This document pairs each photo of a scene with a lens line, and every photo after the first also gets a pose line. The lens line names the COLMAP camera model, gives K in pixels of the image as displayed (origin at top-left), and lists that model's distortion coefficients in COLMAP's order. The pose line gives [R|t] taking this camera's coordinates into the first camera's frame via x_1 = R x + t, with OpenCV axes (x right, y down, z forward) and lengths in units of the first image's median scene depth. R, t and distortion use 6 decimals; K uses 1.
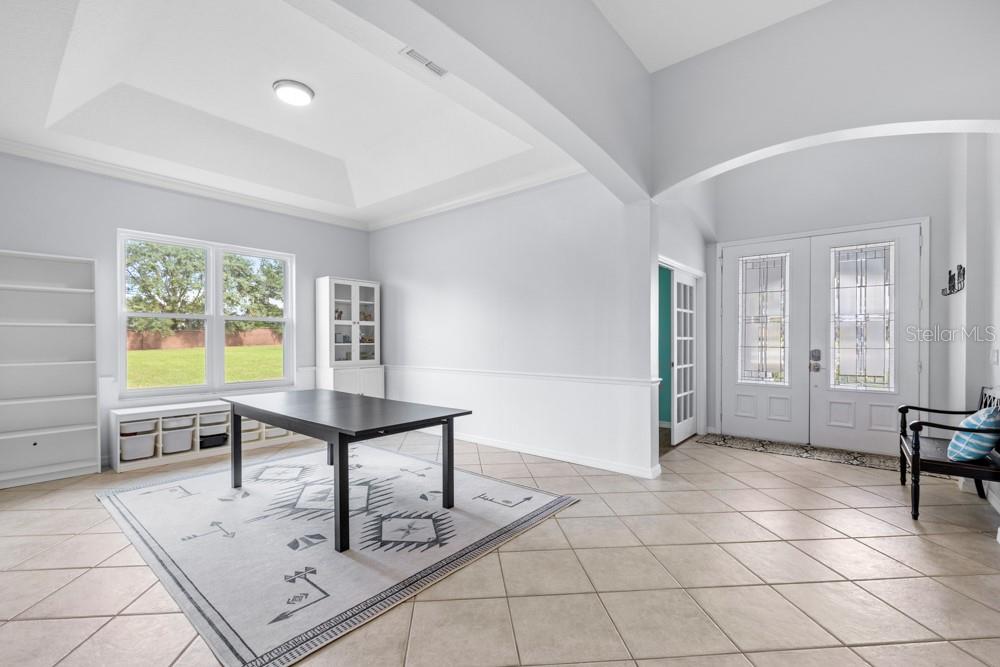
lens RADIAL K [[433.1, 0, 493.6], [0, 433.1, 339.2], [0, 0, 1]] dist [-0.002370, -0.000868]
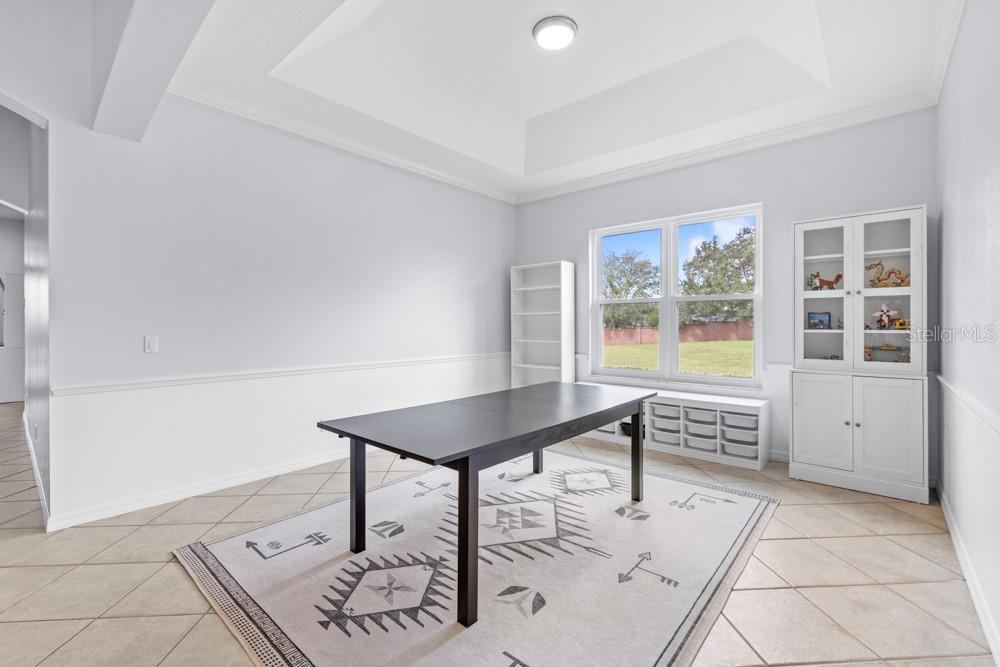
lens RADIAL K [[433.1, 0, 493.1], [0, 433.1, 331.5], [0, 0, 1]] dist [-0.002370, -0.000868]
pose [[-0.018563, 0.018916, -0.999649, 0.248530], [0.002599, 0.999819, 0.018871, -0.000408], [0.999824, -0.002247, -0.018608, 0.575124]]
